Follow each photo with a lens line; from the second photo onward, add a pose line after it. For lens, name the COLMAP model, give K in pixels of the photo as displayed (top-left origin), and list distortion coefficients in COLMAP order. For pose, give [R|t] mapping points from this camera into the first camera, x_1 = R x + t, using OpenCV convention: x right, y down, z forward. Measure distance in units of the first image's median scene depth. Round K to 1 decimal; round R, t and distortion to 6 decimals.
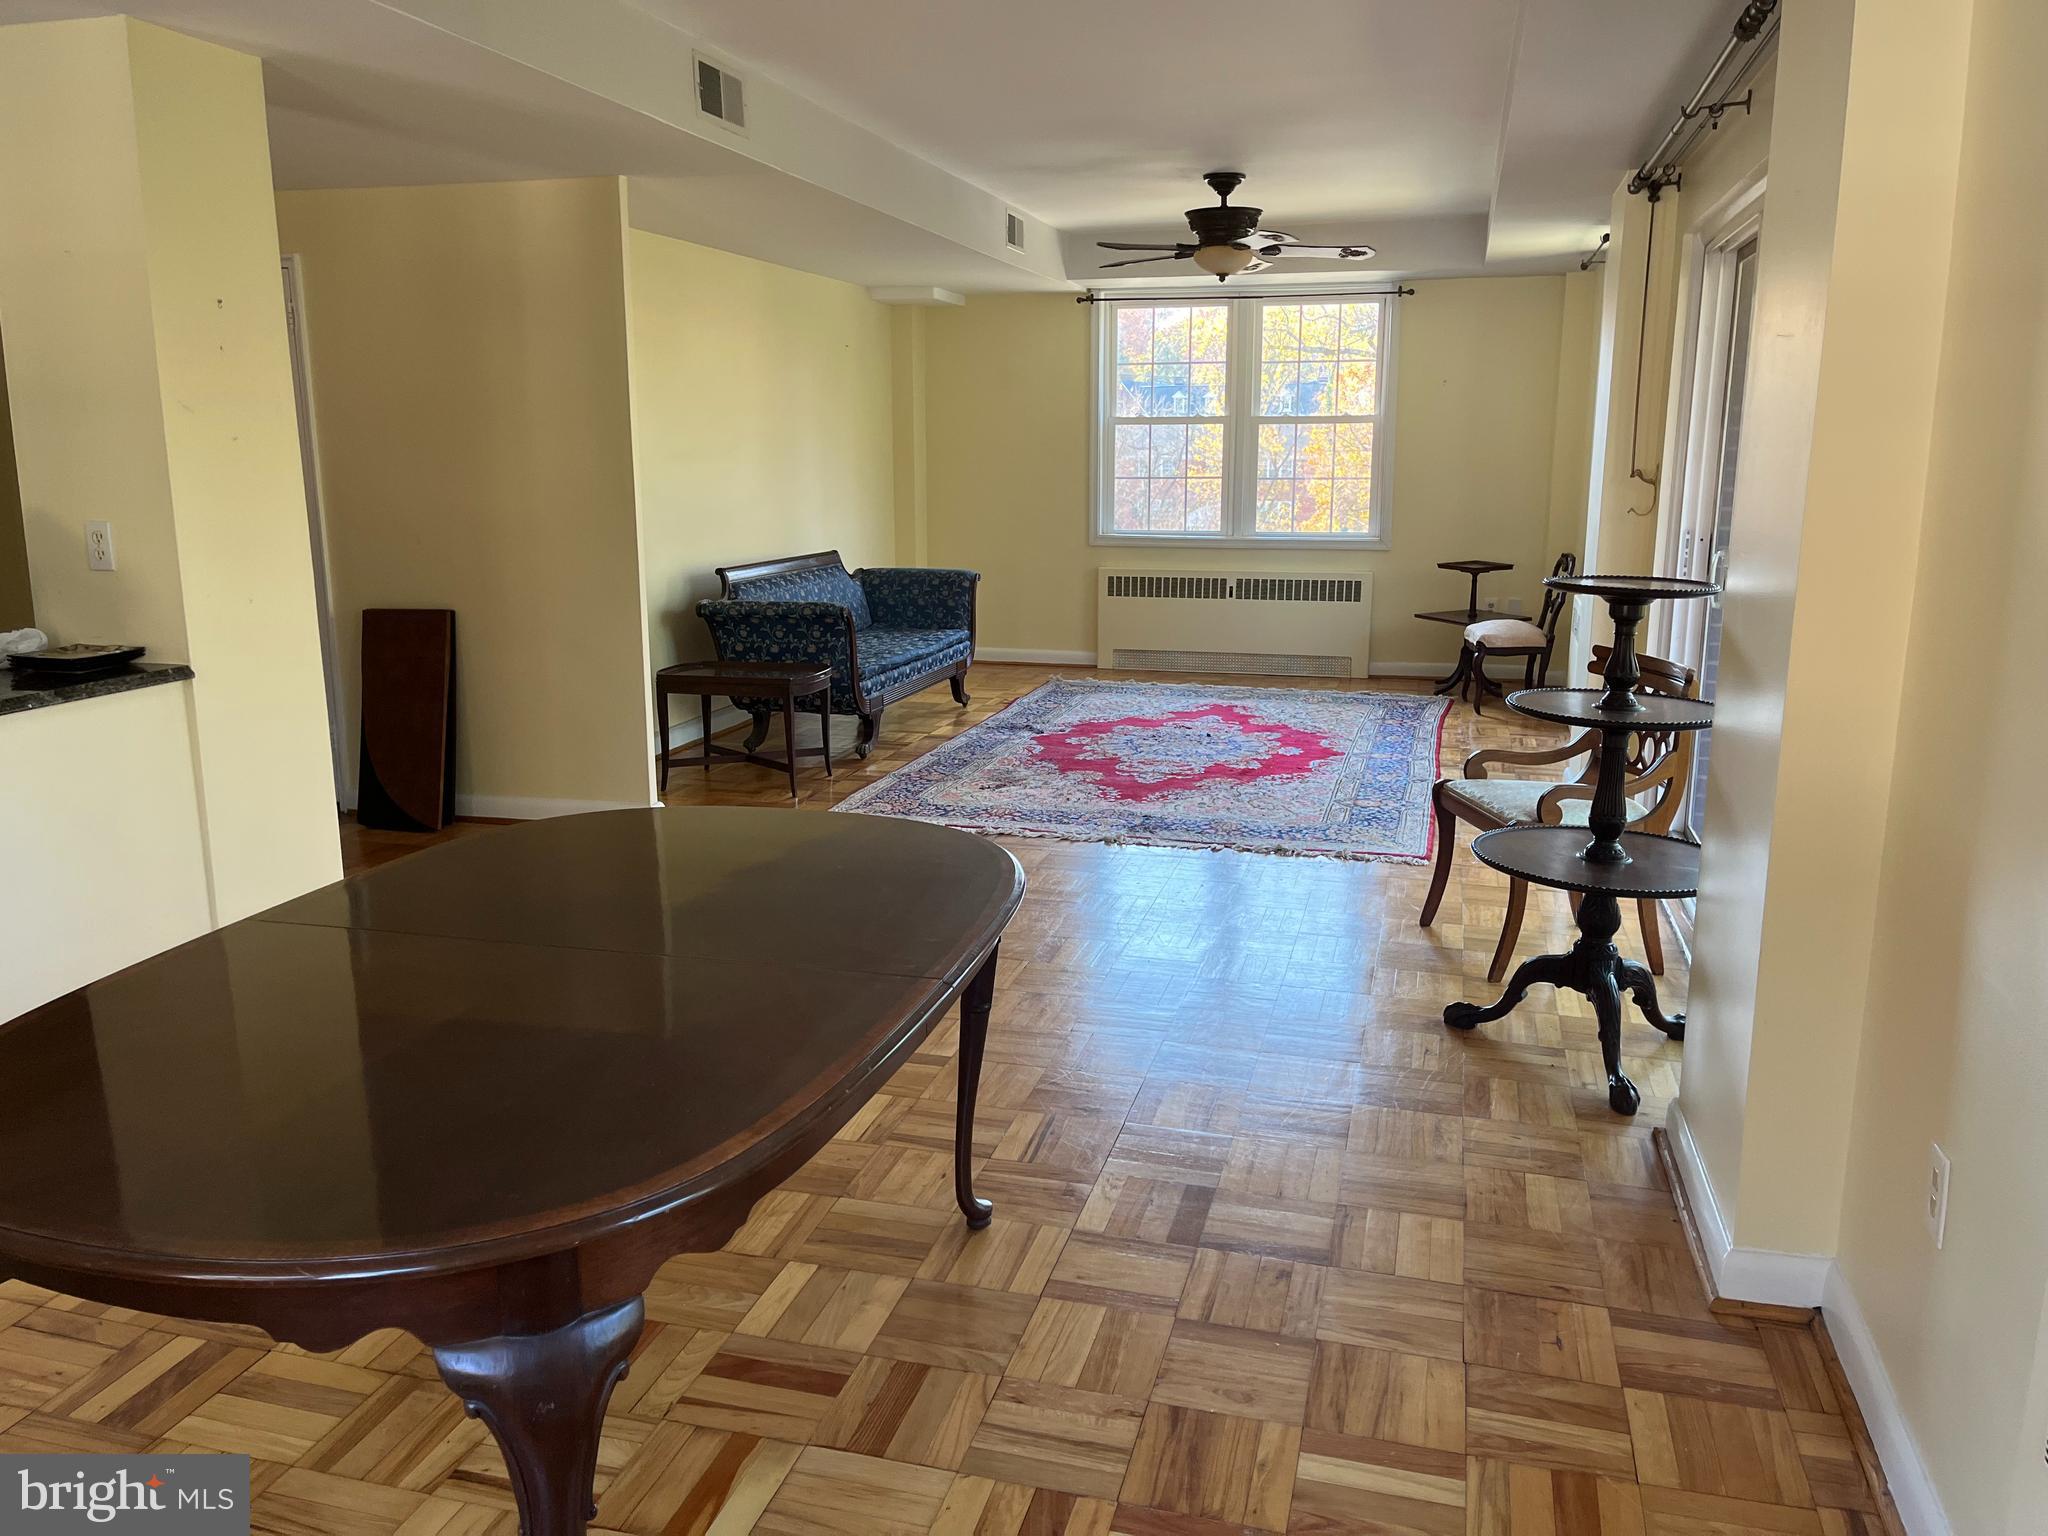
lens RADIAL K [[1548.0, 0, 1021.4], [0, 1548.0, 759.2], [0, 0, 1]] dist [0.074874, -0.097417]
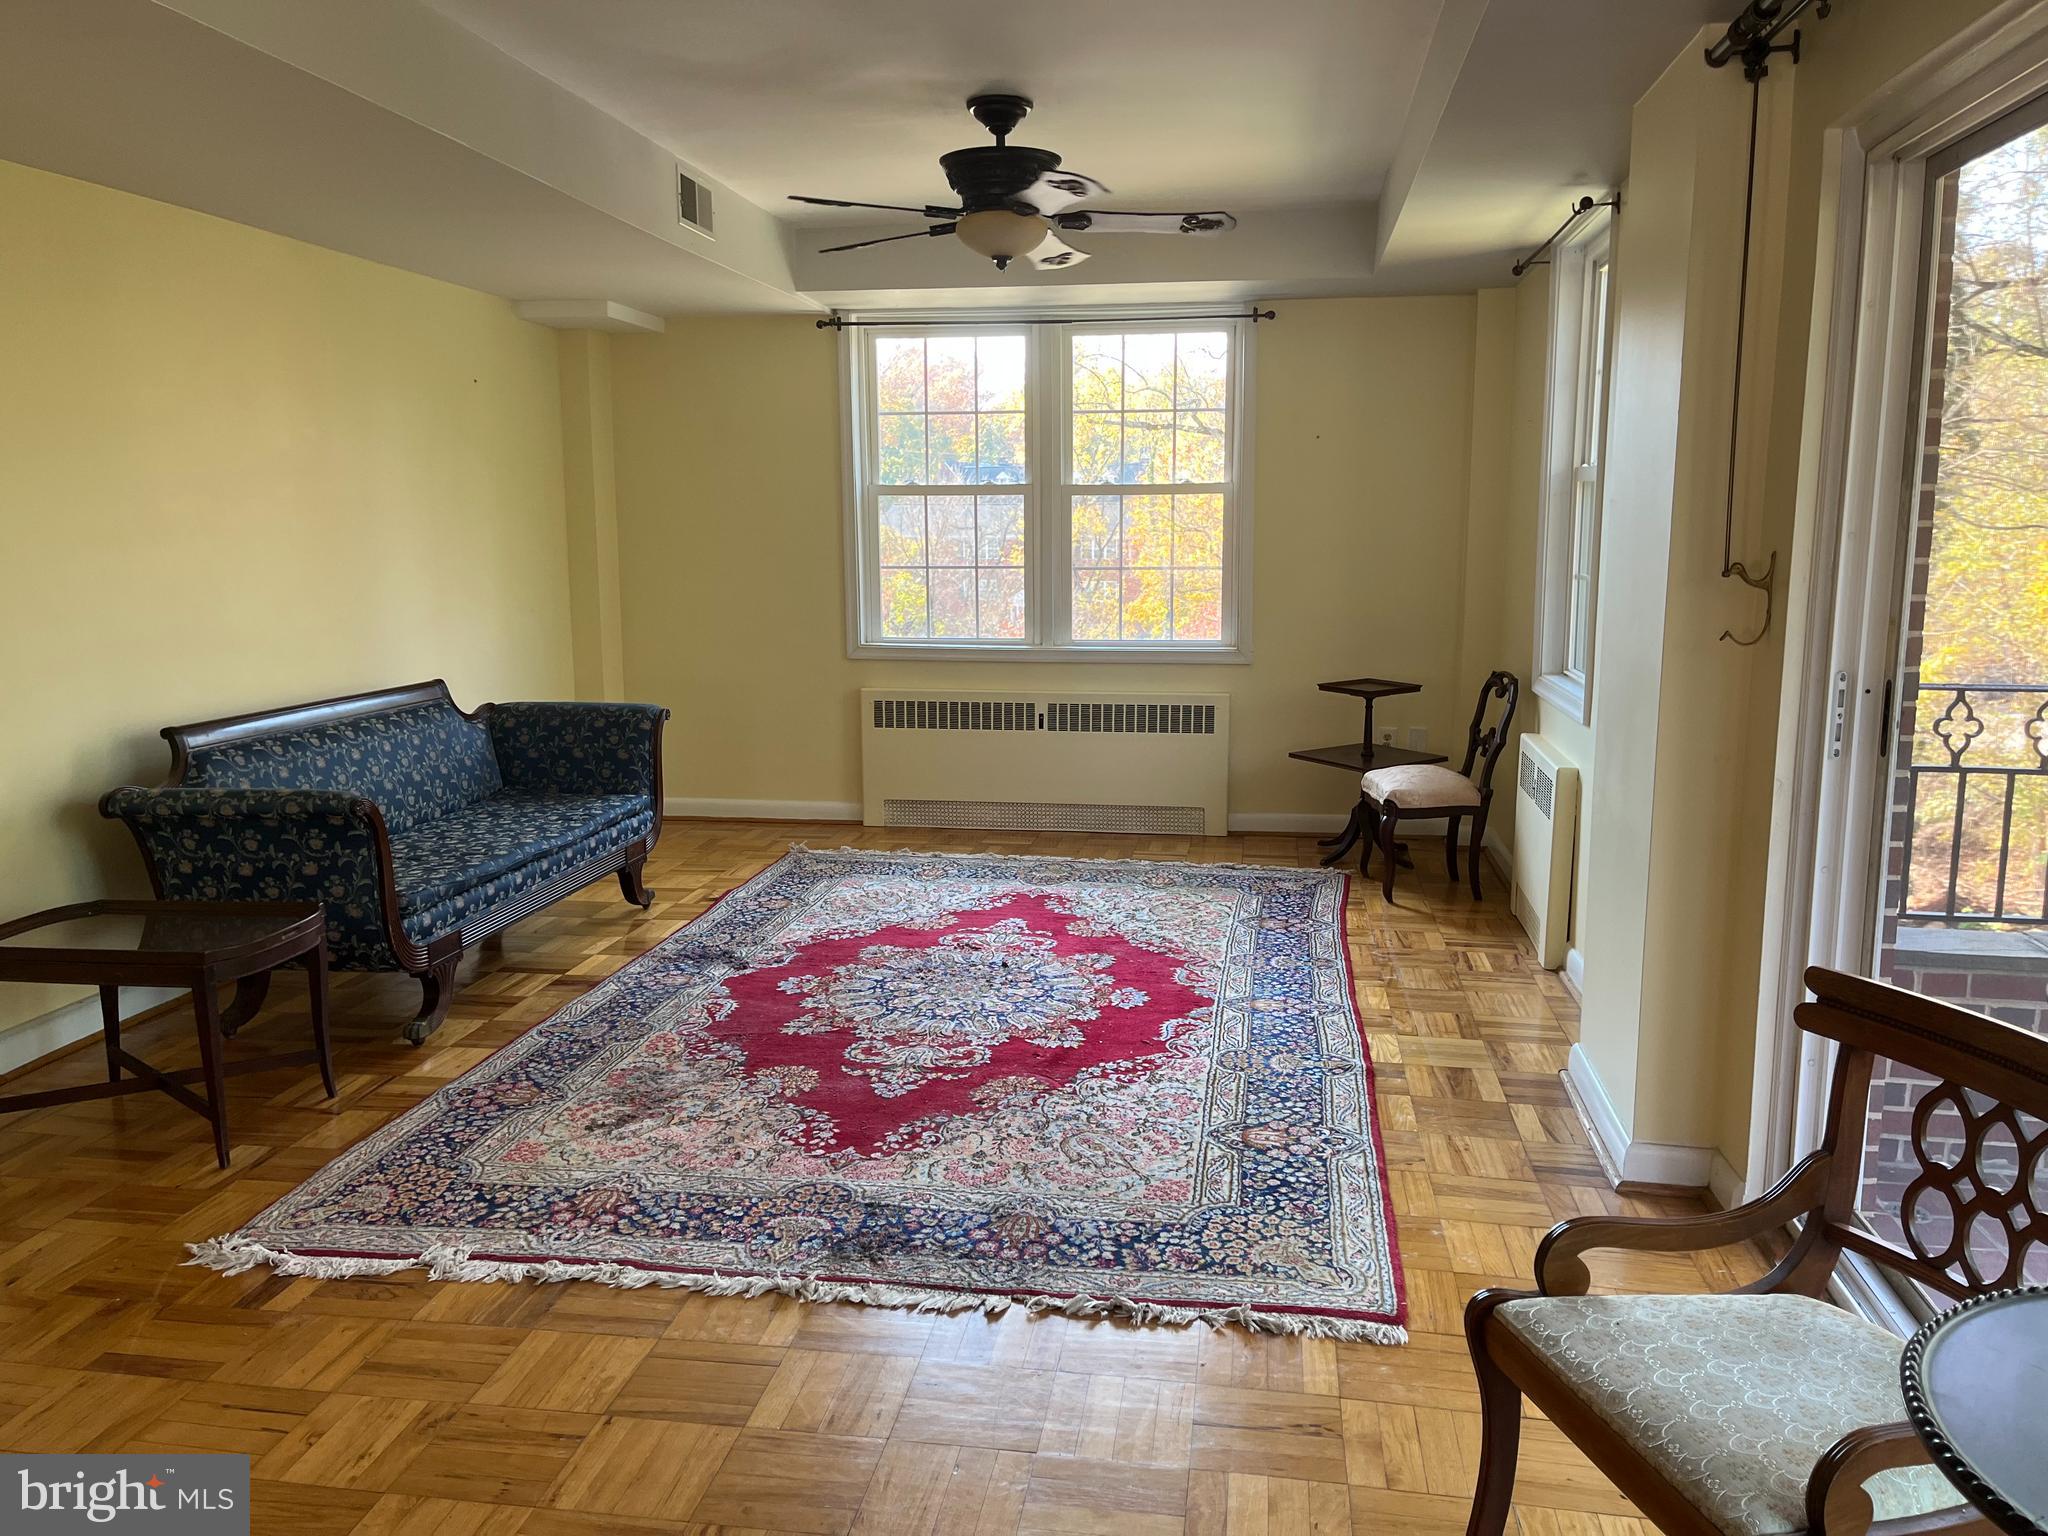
lens RADIAL K [[1548.0, 0, 1031.5], [0, 1548.0, 761.9], [0, 0, 1]] dist [0.074874, -0.097417]
pose [[0.993354, -0.020003, 0.113345, 0.054755], [0.025426, 0.998589, -0.046612, -0.063175], [-0.112253, 0.049184, 0.992462, 0.318680]]
